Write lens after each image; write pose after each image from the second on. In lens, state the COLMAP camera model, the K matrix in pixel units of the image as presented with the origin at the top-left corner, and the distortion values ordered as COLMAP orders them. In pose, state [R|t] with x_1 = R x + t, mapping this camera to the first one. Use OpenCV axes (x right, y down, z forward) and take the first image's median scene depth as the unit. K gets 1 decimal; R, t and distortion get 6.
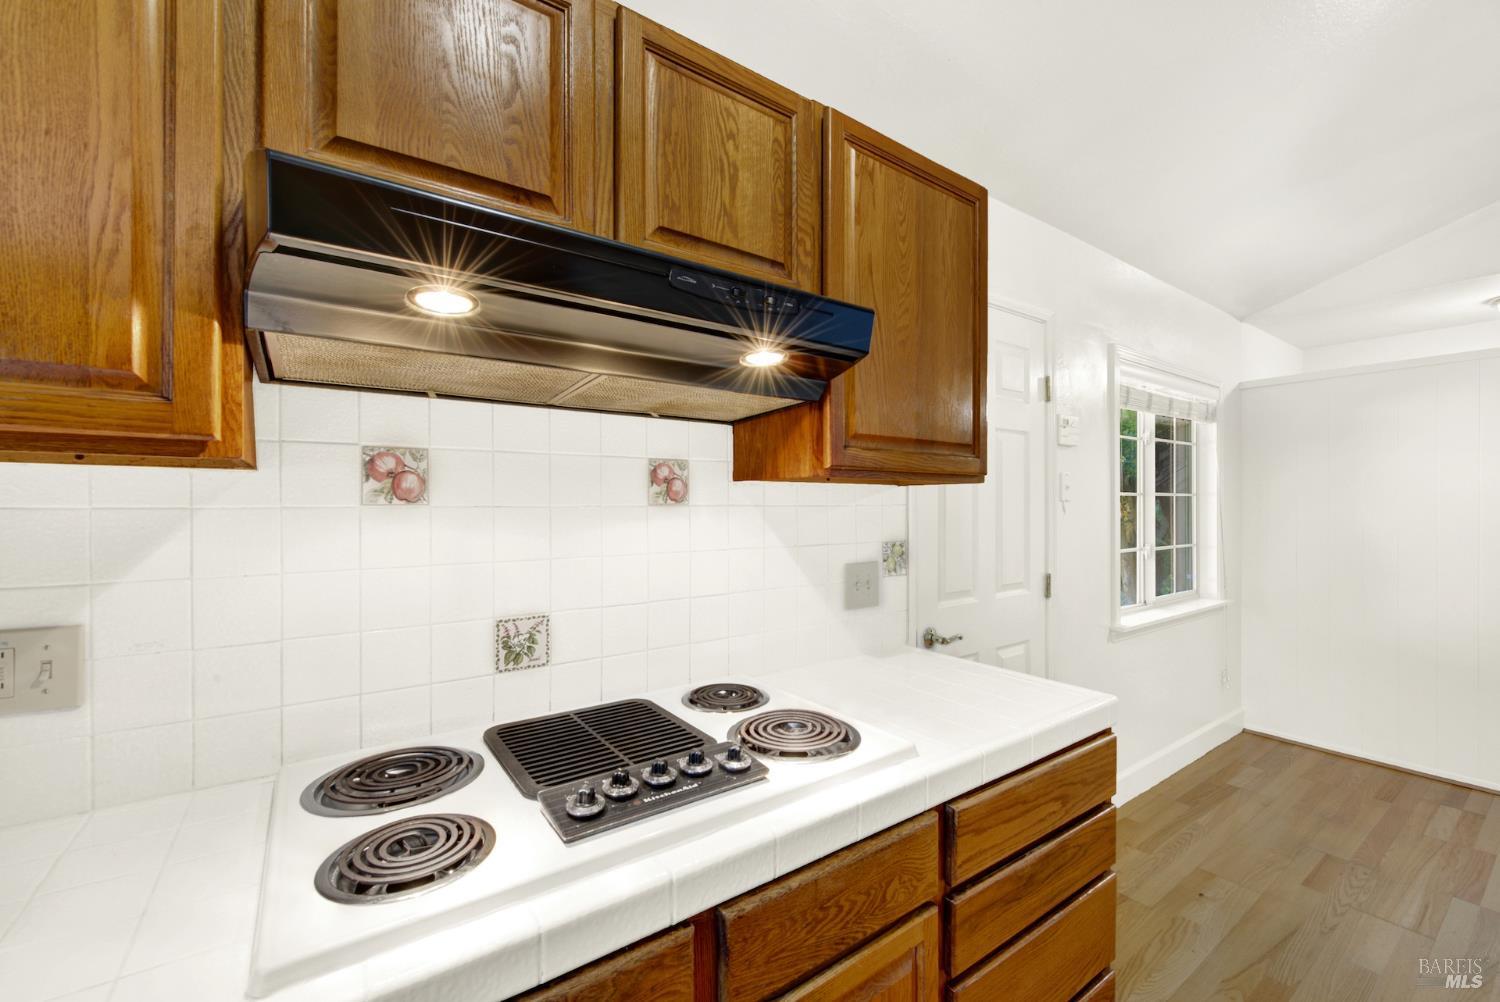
lens RADIAL K [[617.4, 0, 750.0], [0, 617.4, 501.0], [0, 0, 1]] dist [-0.016435, -0.000220]
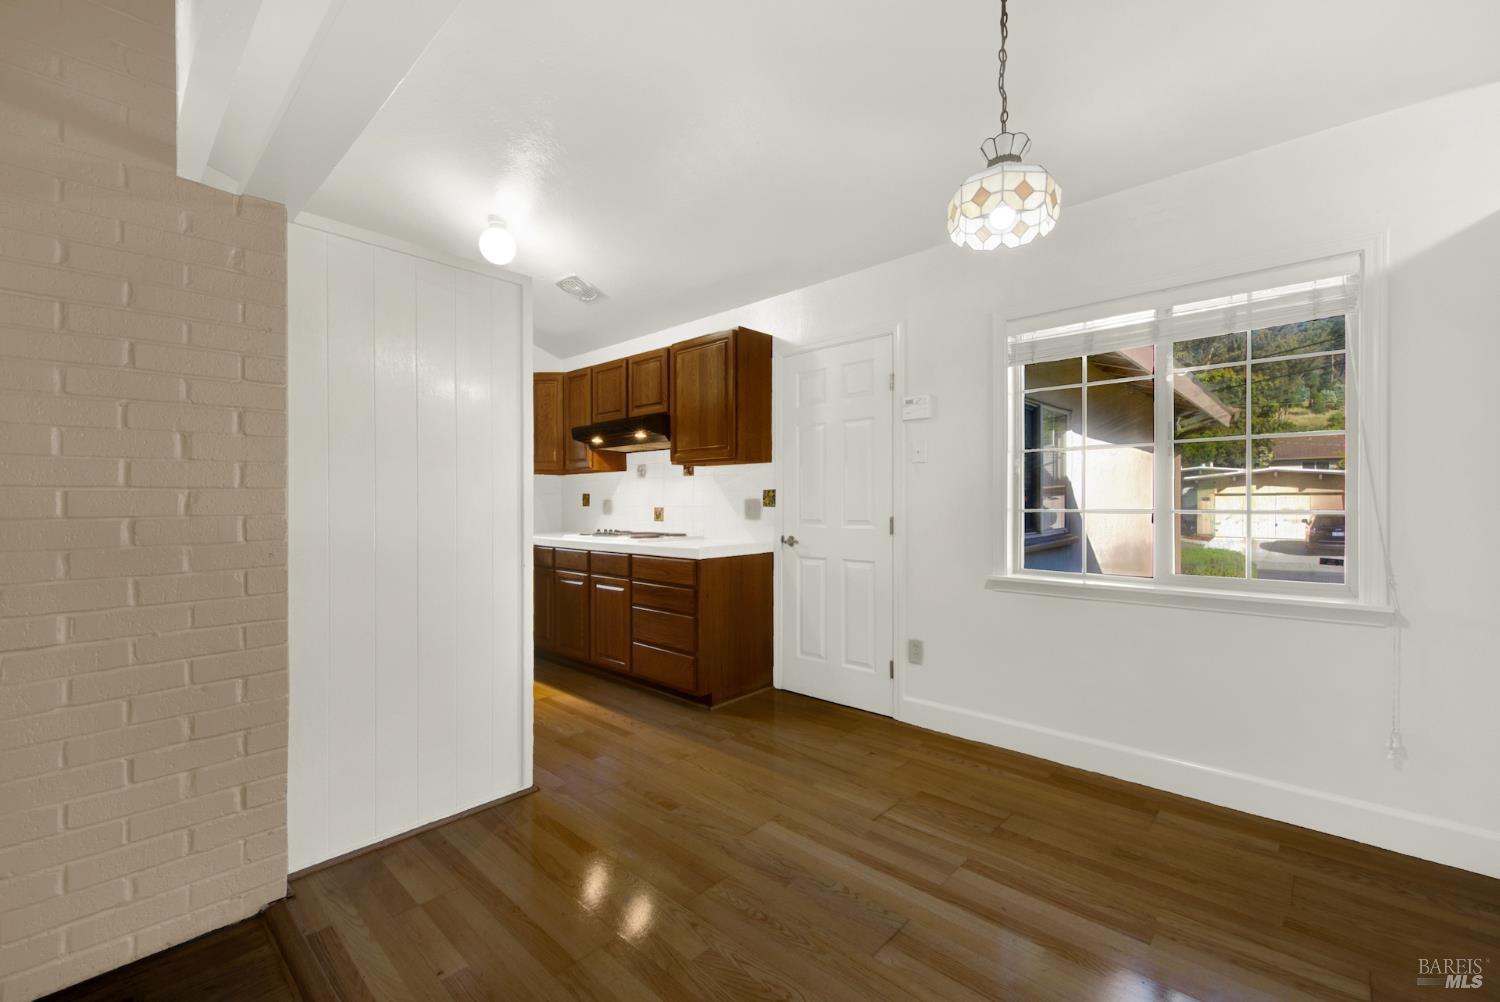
lens RADIAL K [[617.4, 0, 750.0], [0, 617.4, 501.0], [0, 0, 1]] dist [-0.016435, -0.000220]
pose [[0.202042, -0.000306, -0.979377, 2.229677], [0.007614, 0.999970, 0.001258, 0.097966], [0.979347, -0.007711, 0.202038, 0.514703]]
